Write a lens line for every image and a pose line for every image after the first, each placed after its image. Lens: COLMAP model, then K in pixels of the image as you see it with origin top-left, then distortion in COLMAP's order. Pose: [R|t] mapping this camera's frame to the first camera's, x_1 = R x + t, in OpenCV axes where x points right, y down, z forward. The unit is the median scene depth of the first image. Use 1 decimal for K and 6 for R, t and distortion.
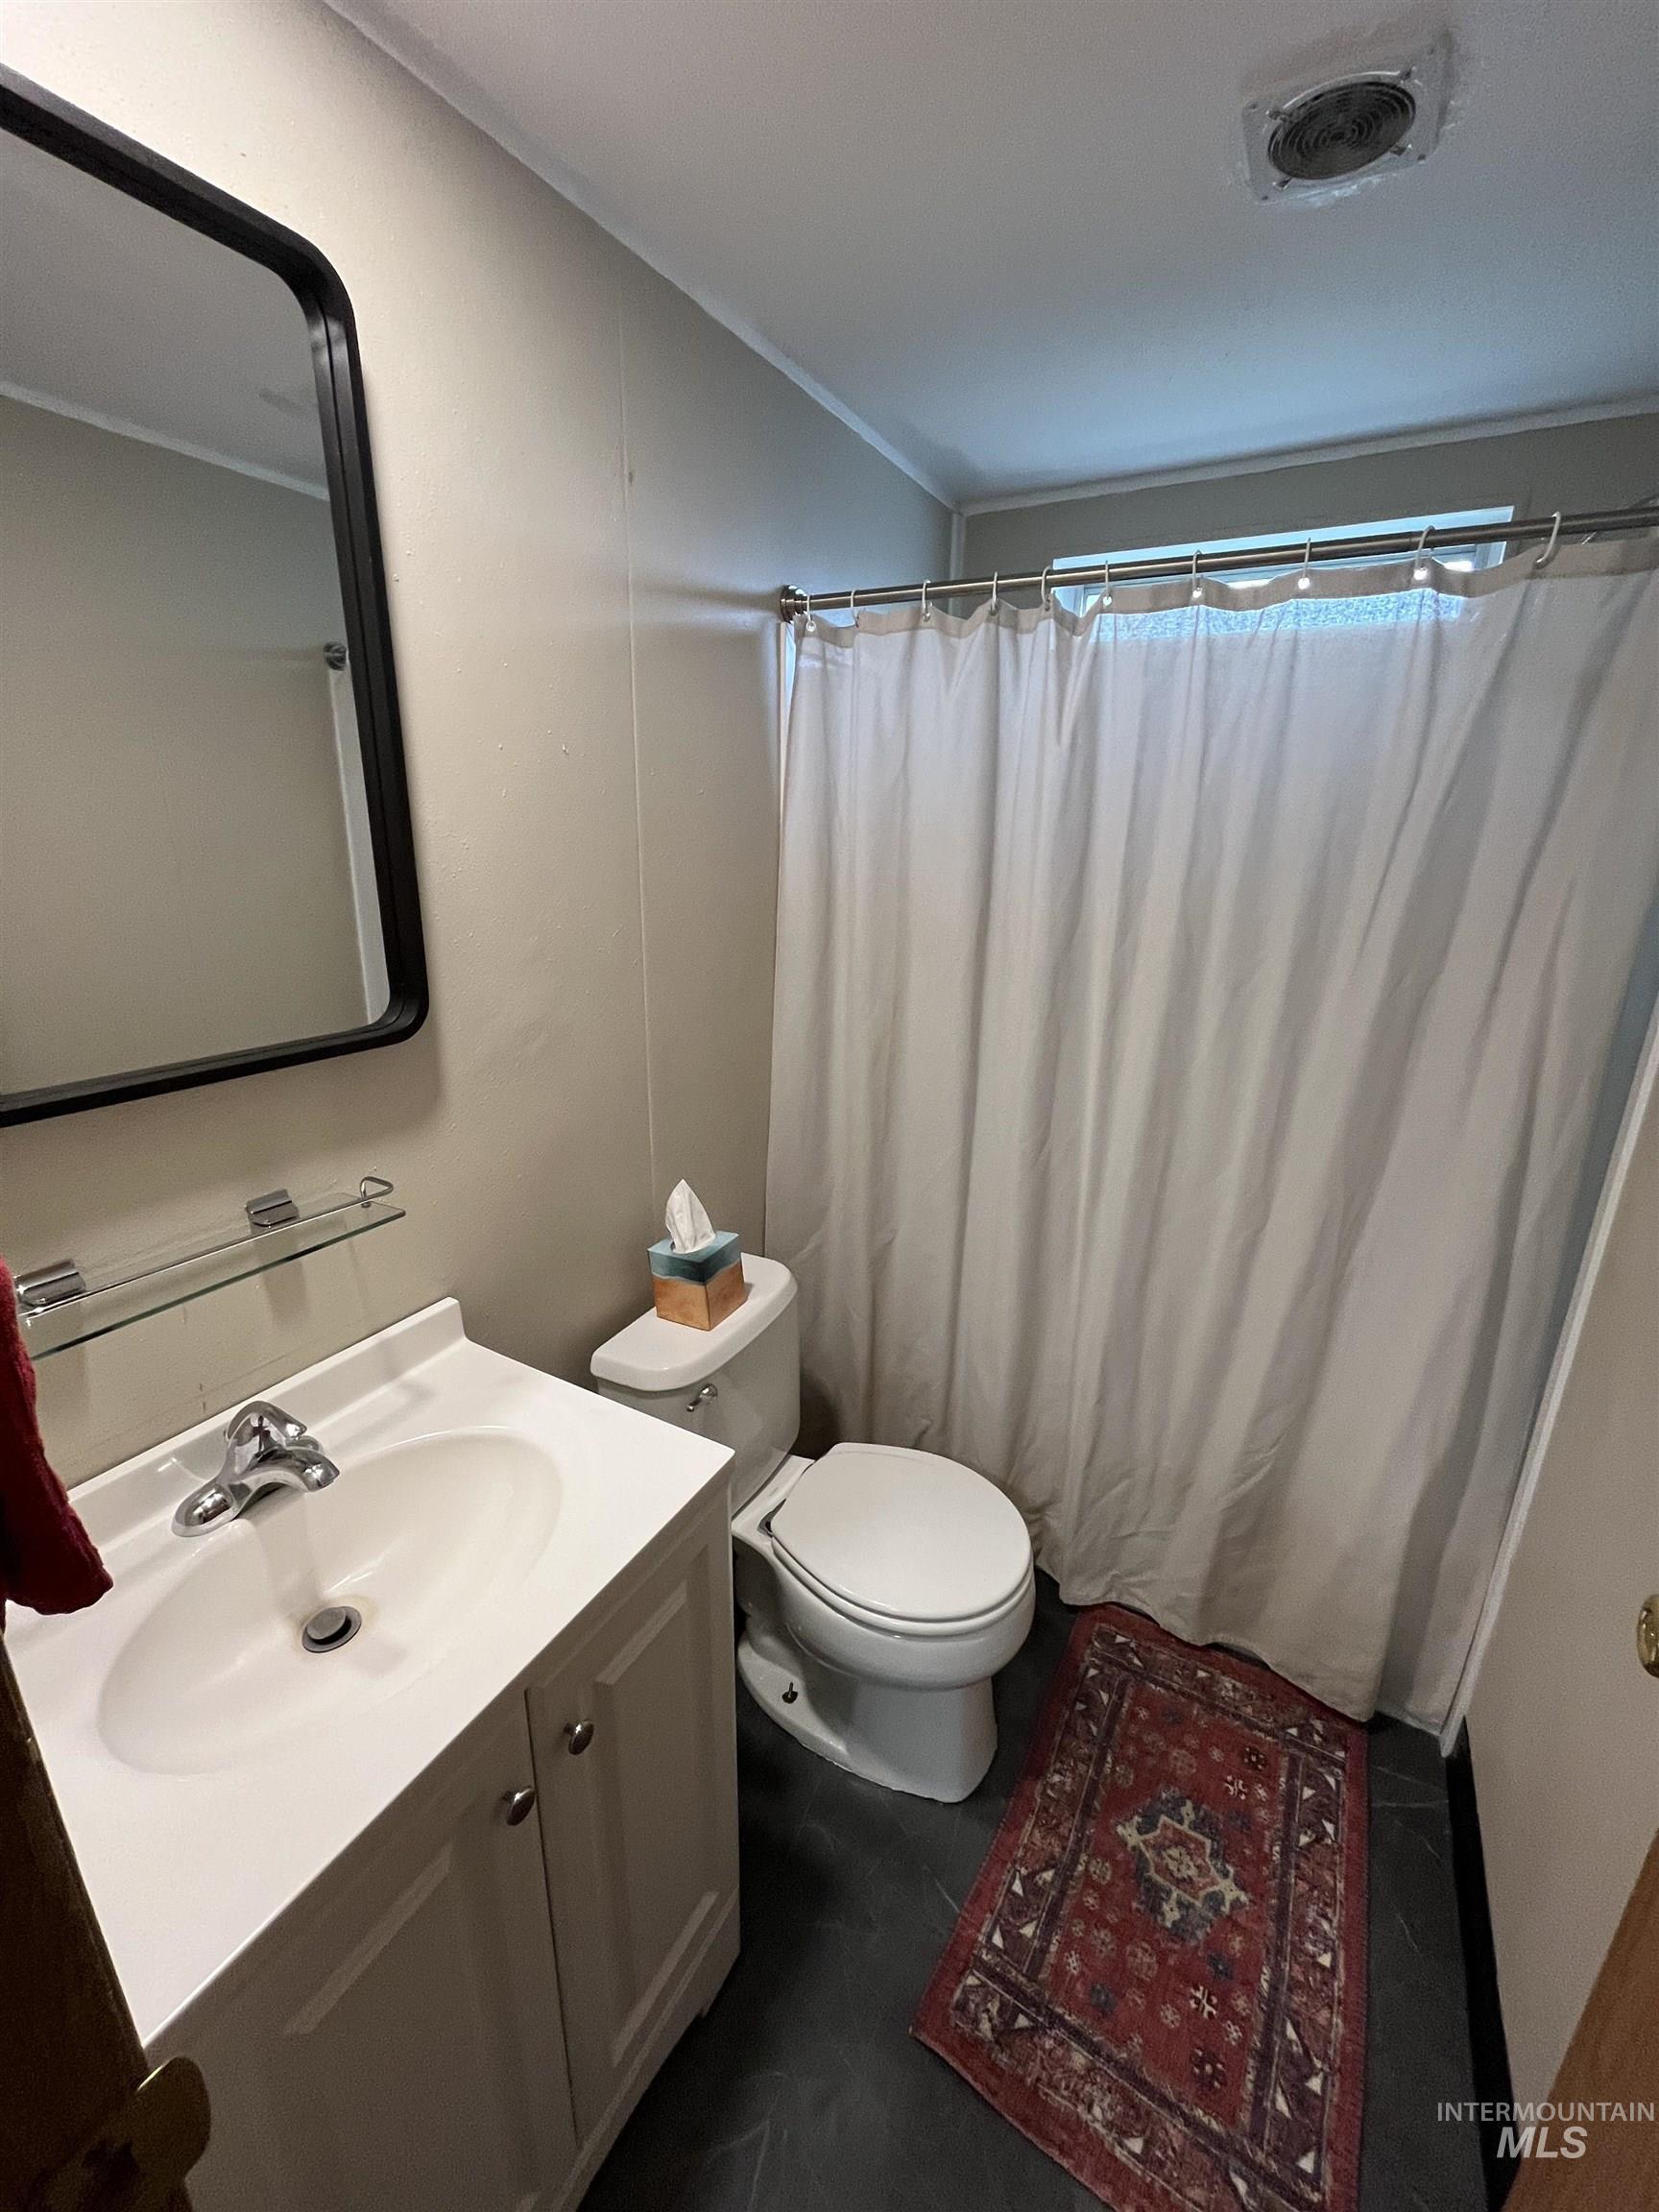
lens RADIAL K [[896.3, 0, 829.5], [0, 896.3, 1106.0], [0, 0, 1]] dist [-0.002394, 0.000087]
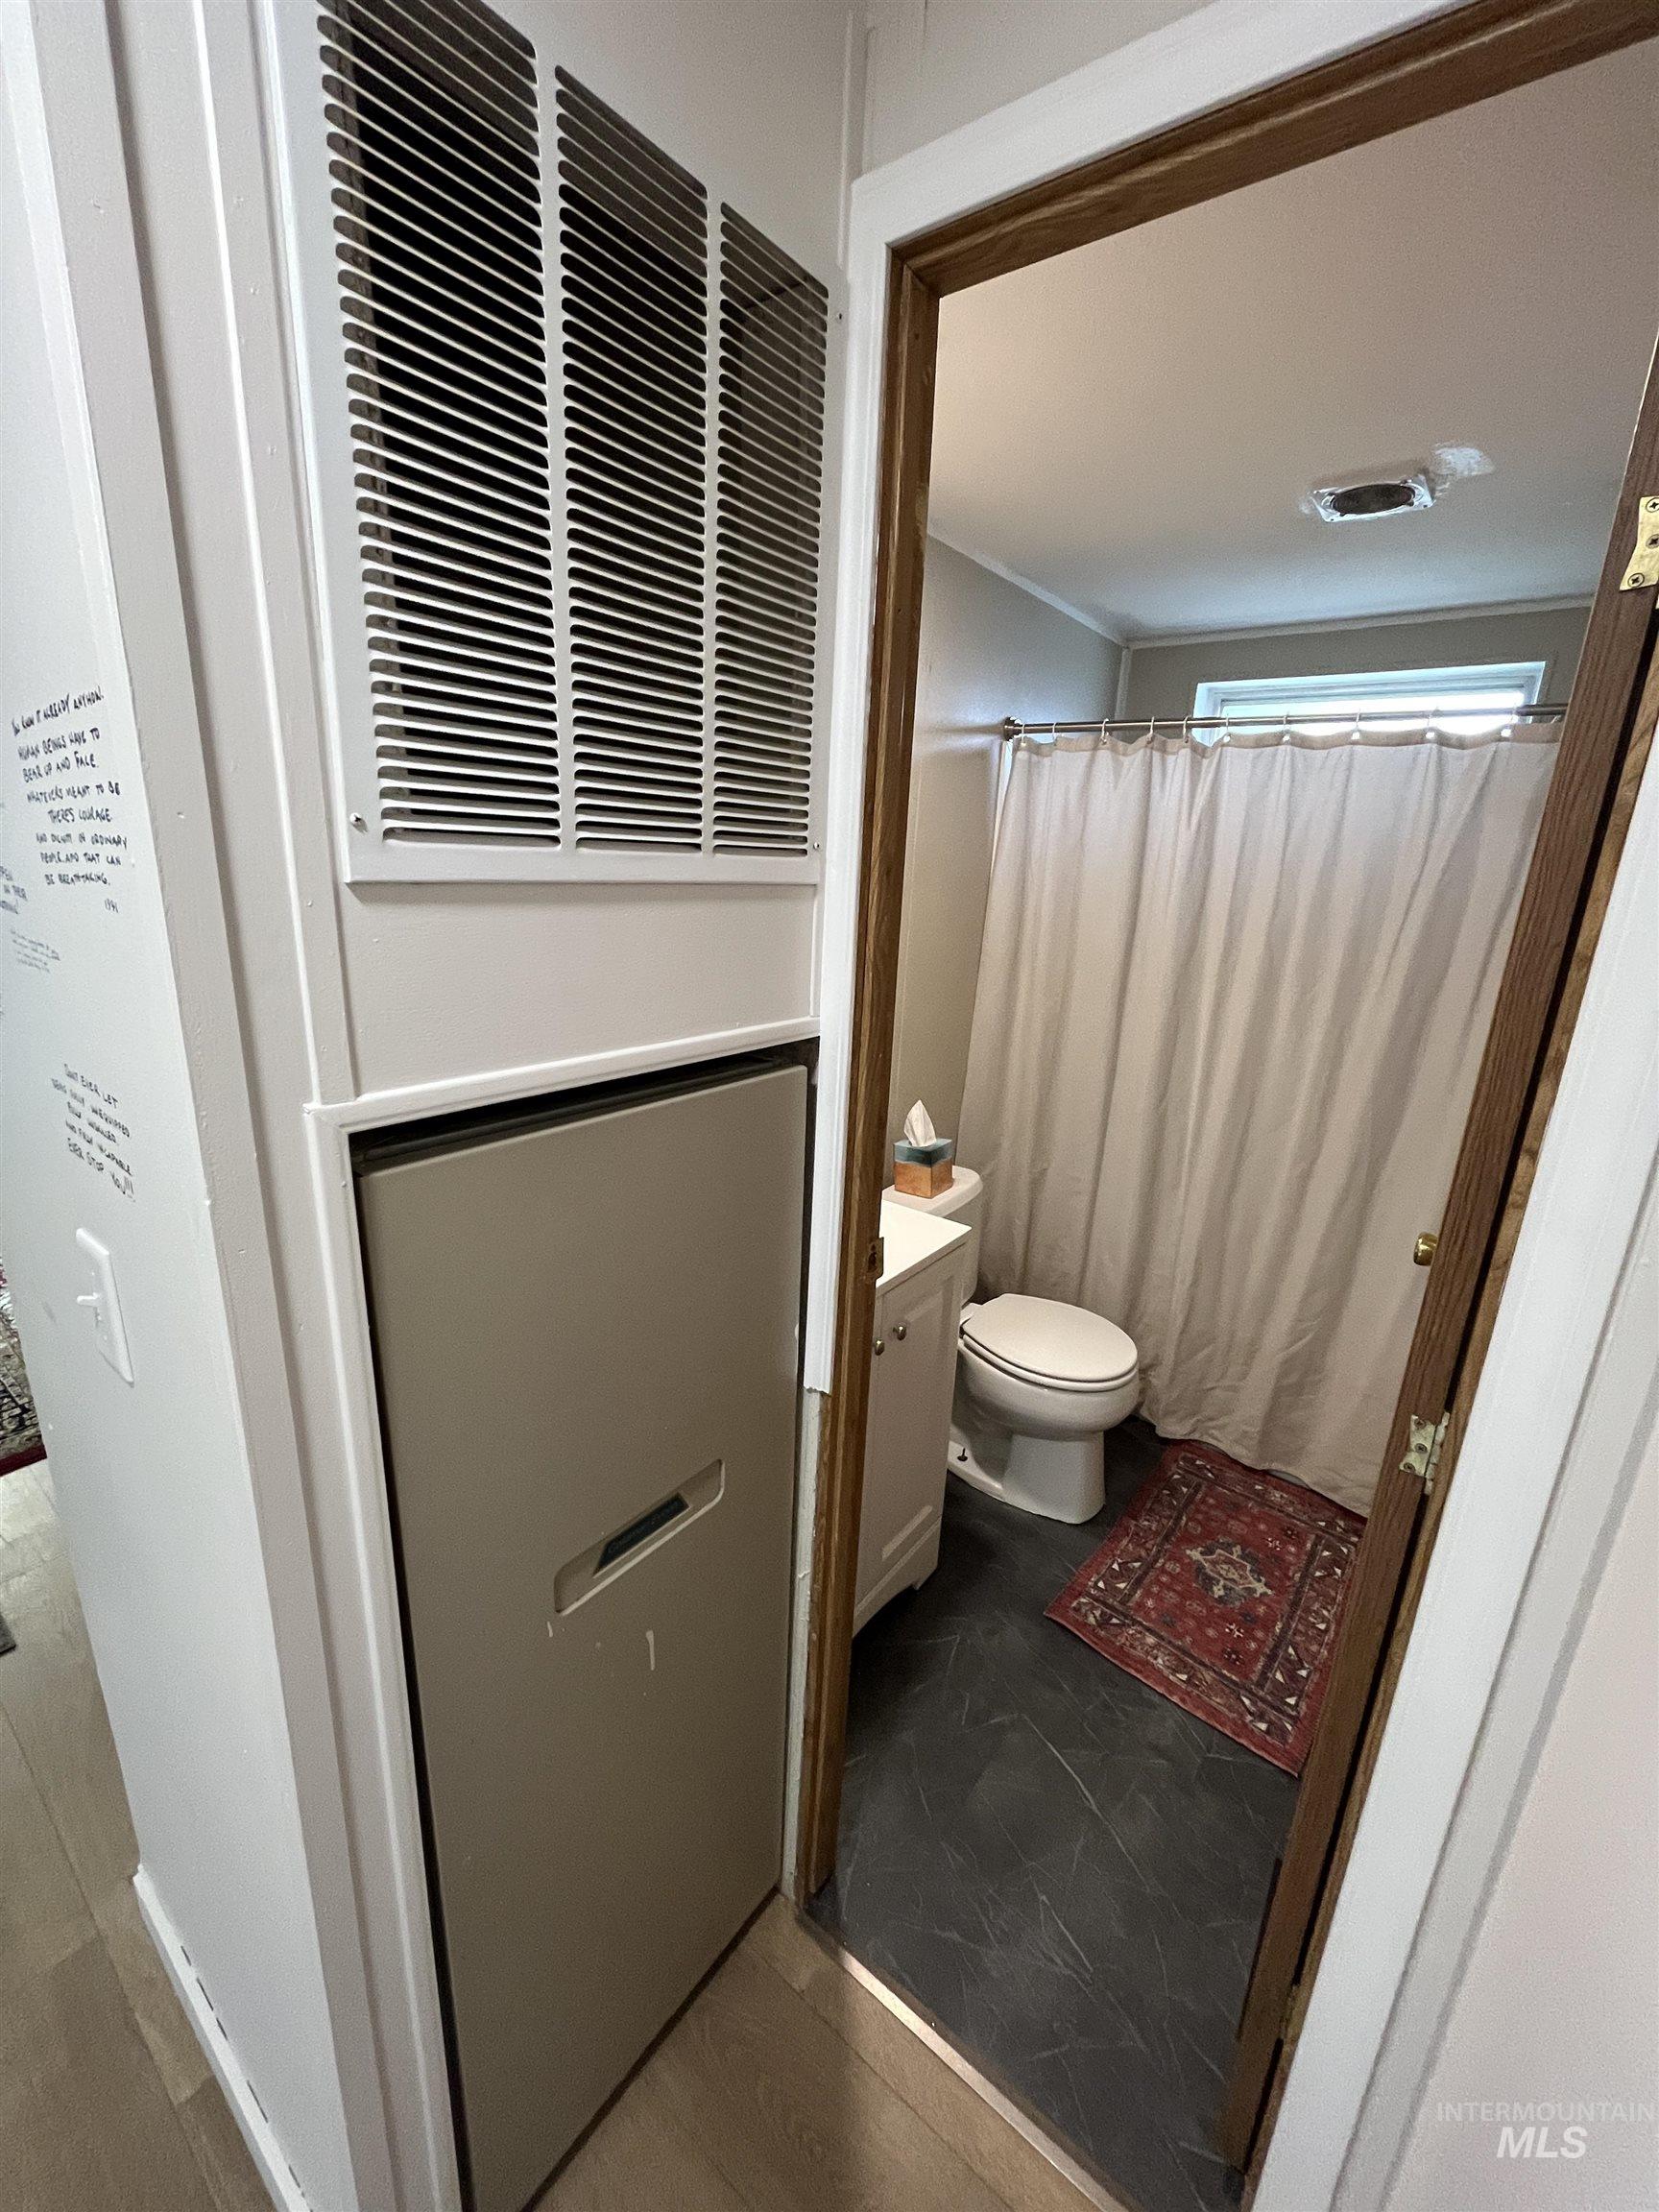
lens RADIAL K [[896.3, 0, 829.5], [0, 896.3, 1106.0], [0, 0, 1]] dist [-0.002394, 0.000087]
pose [[0.989159, 0.065933, -0.131218, -0.111477], [-0.069738, 0.997262, -0.024614, 0.138001], [0.129236, 0.033498, 0.991048, -0.542412]]
